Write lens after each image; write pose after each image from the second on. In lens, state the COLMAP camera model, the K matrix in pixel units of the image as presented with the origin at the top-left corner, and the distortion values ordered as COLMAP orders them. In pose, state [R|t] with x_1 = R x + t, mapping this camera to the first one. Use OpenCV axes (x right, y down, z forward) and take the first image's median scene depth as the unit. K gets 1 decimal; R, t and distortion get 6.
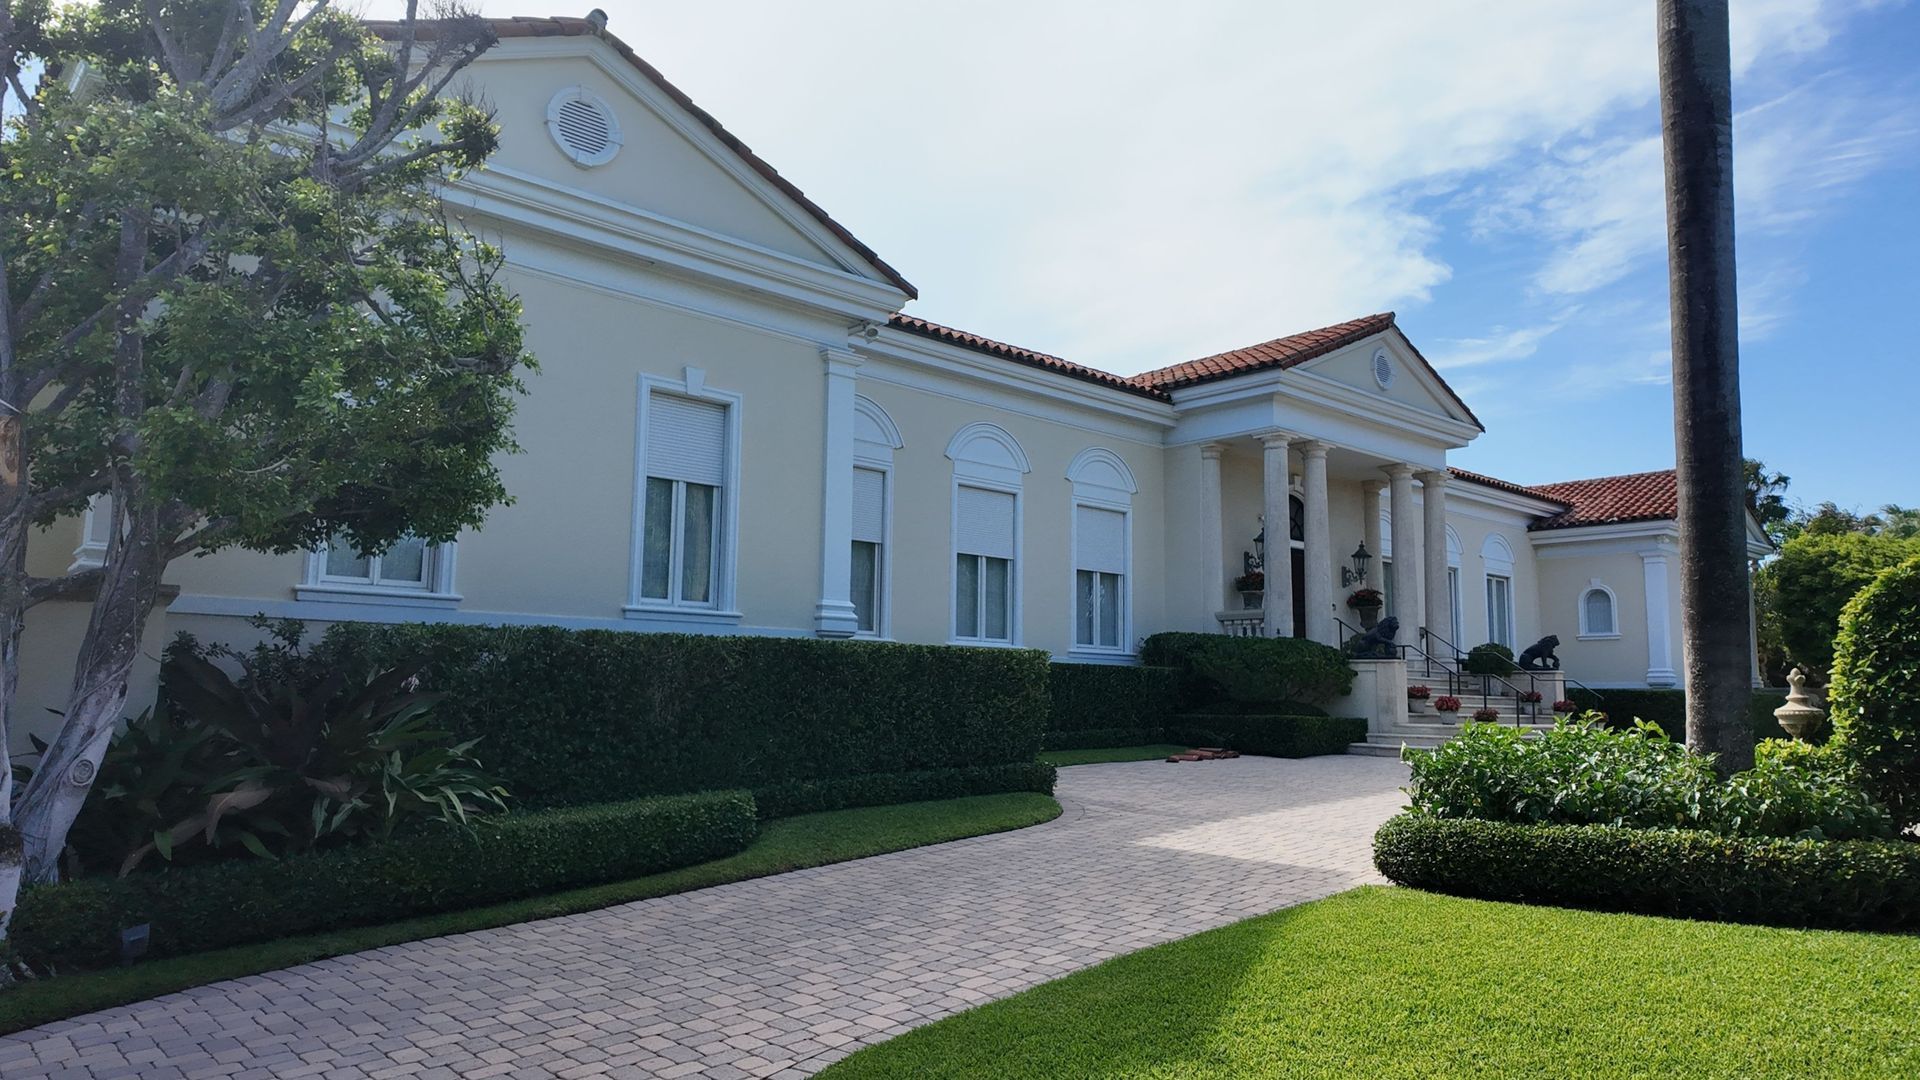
lens RADIAL K [[1280.6, 0, 954.4], [0, 1280.6, 546.3], [0, 0, 1]] dist [0.067597, -0.011856]
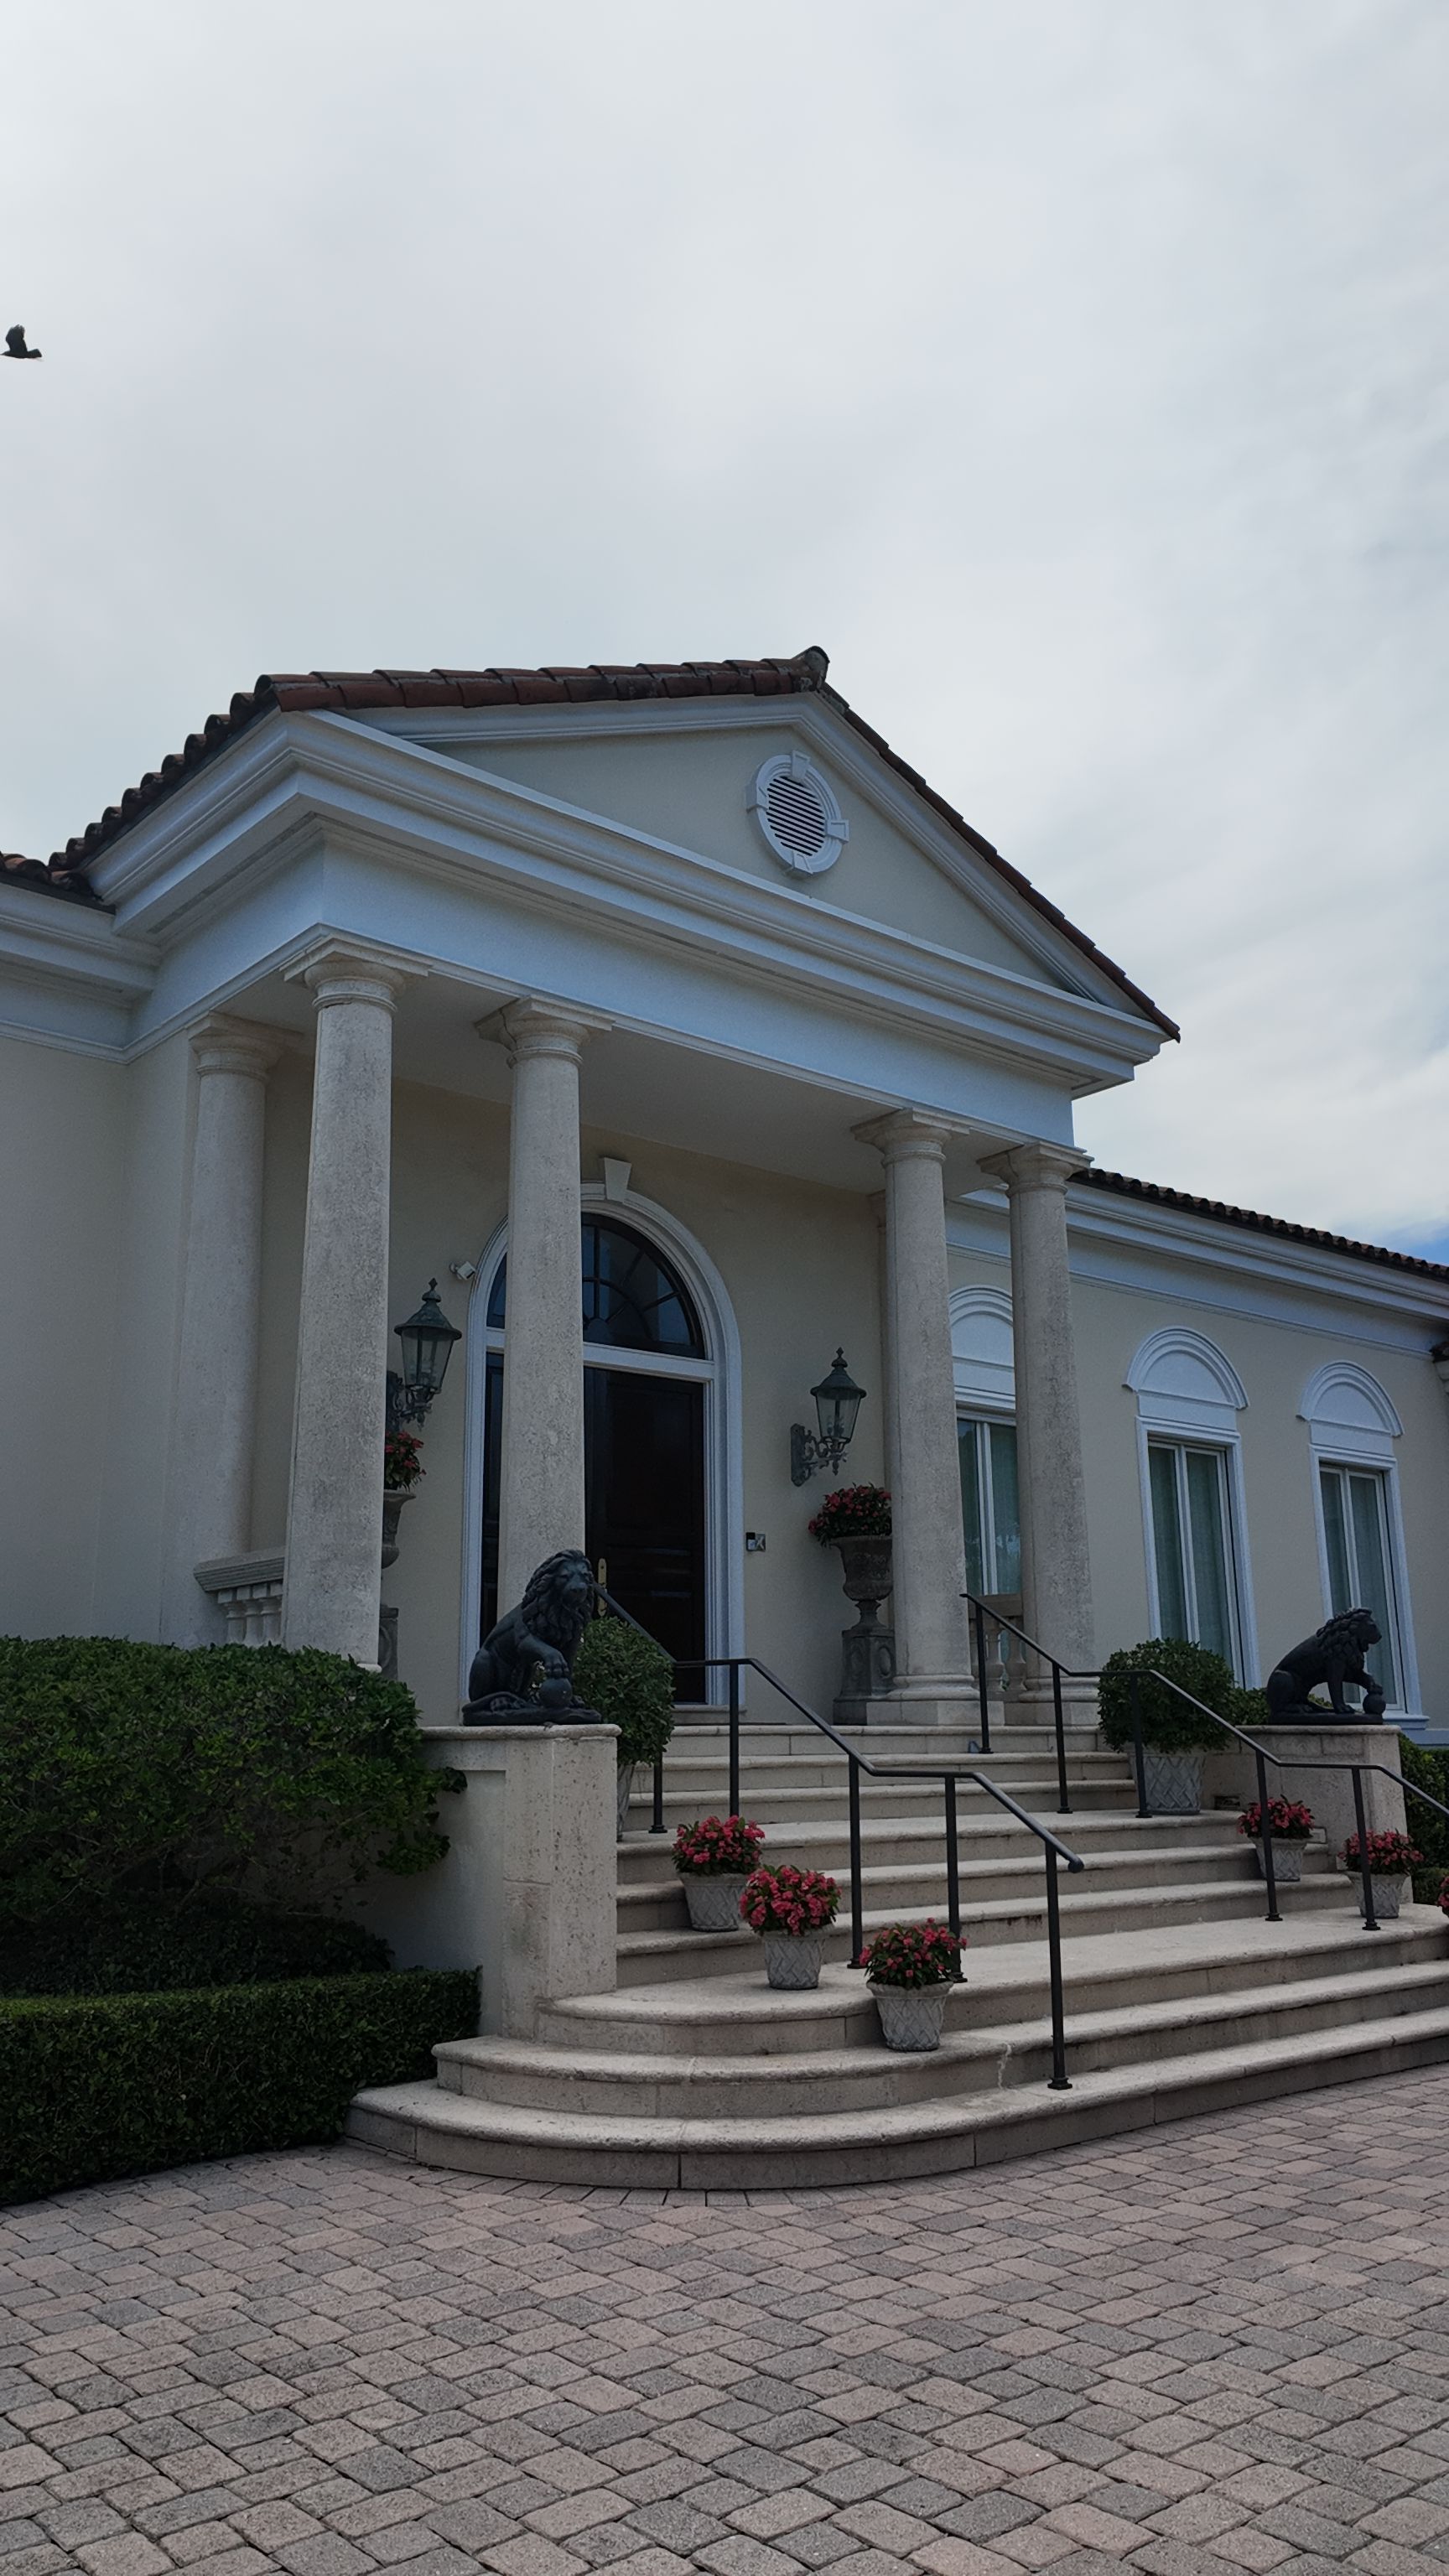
lens RADIAL K [[1894.7, 0, 717.8], [0, 1894.7, 1296.4], [0, 0, 1]] dist [0.063508, -0.001883]
pose [[0.999292, -0.027511, -0.025668, 0.351497], [0.024778, 0.994546, -0.101316, 0.039179], [0.028316, 0.100608, 0.994523, 0.573696]]
